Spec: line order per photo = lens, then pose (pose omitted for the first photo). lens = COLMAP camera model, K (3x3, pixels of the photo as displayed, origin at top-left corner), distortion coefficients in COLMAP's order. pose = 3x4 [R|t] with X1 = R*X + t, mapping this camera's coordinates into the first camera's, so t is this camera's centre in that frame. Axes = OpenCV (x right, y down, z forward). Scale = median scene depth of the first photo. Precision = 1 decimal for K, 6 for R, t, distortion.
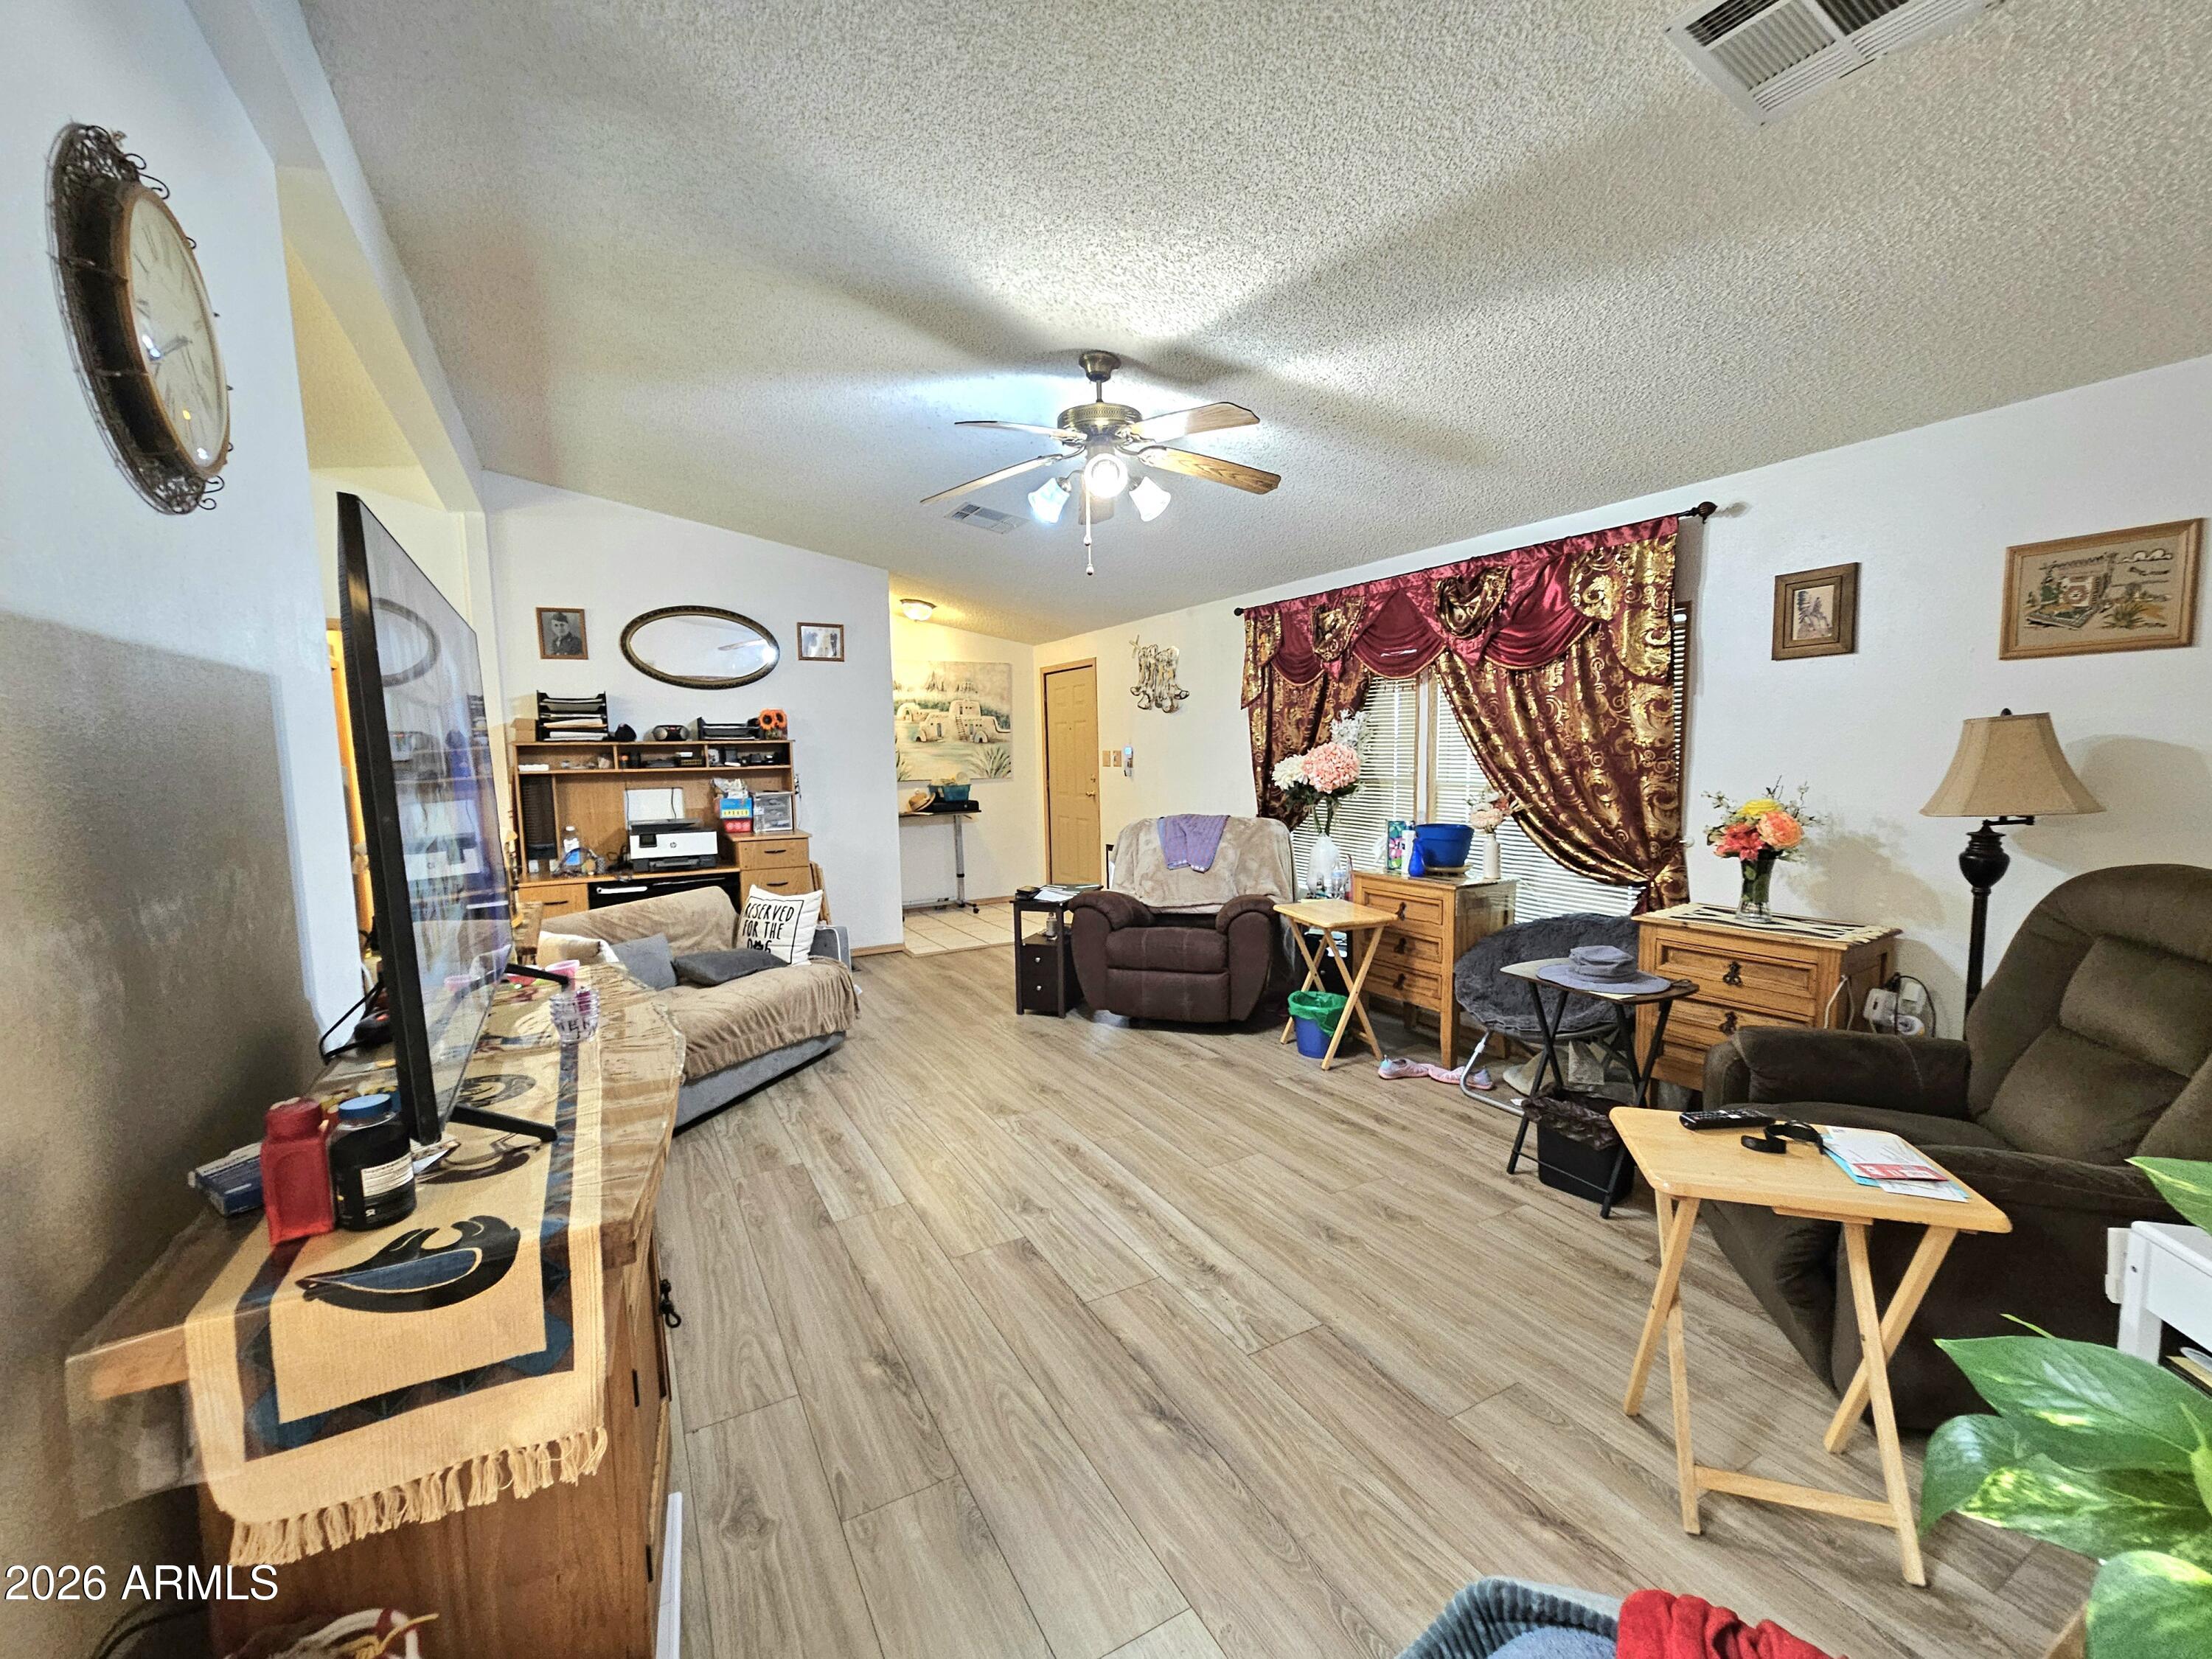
lens RADIAL K [[1000.7, 0, 1106.0], [0, 1000.7, 829.5], [0, 0, 1]] dist [-0.003745, -0.001080]
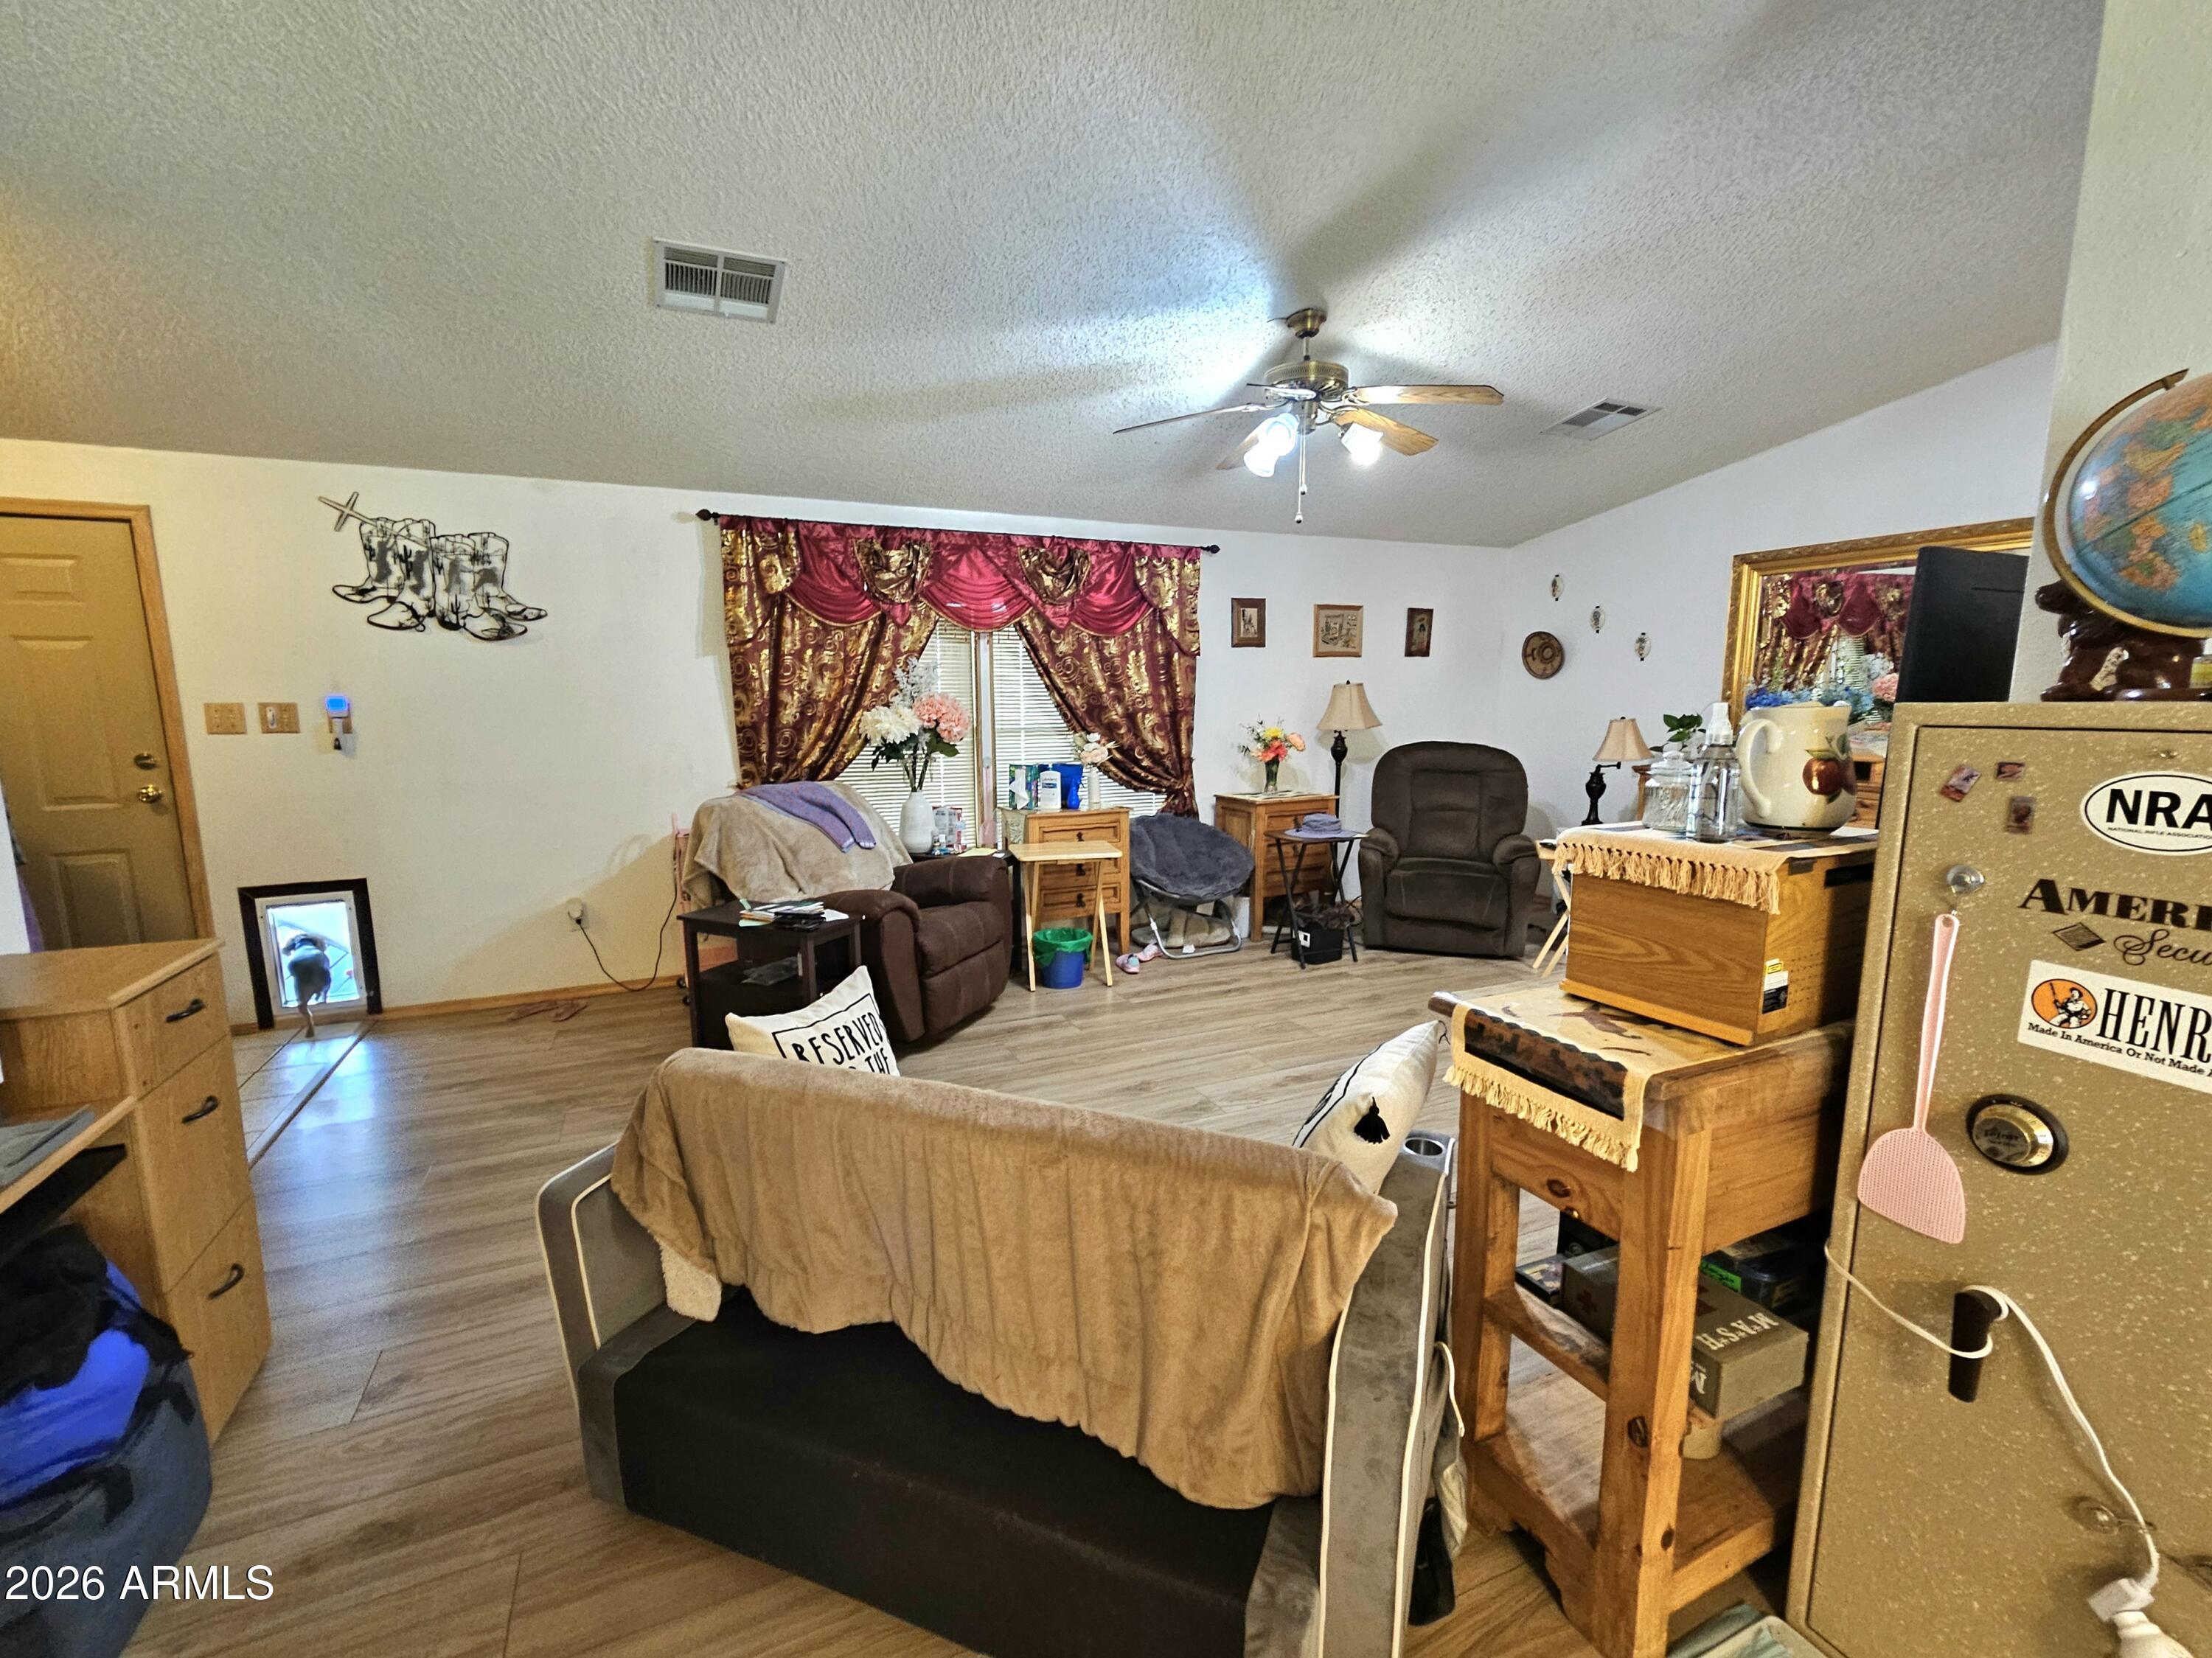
lens RADIAL K [[1000.6, 0, 1106.0], [0, 1000.6, 829.0], [0, 0, 1]] dist [-0.003745, -0.001080]
pose [[0.013538, -0.117606, 0.992968, -0.866414], [0.087009, 0.989431, 0.116001, -0.062505], [-0.996116, 0.084827, 0.023628, 0.960992]]
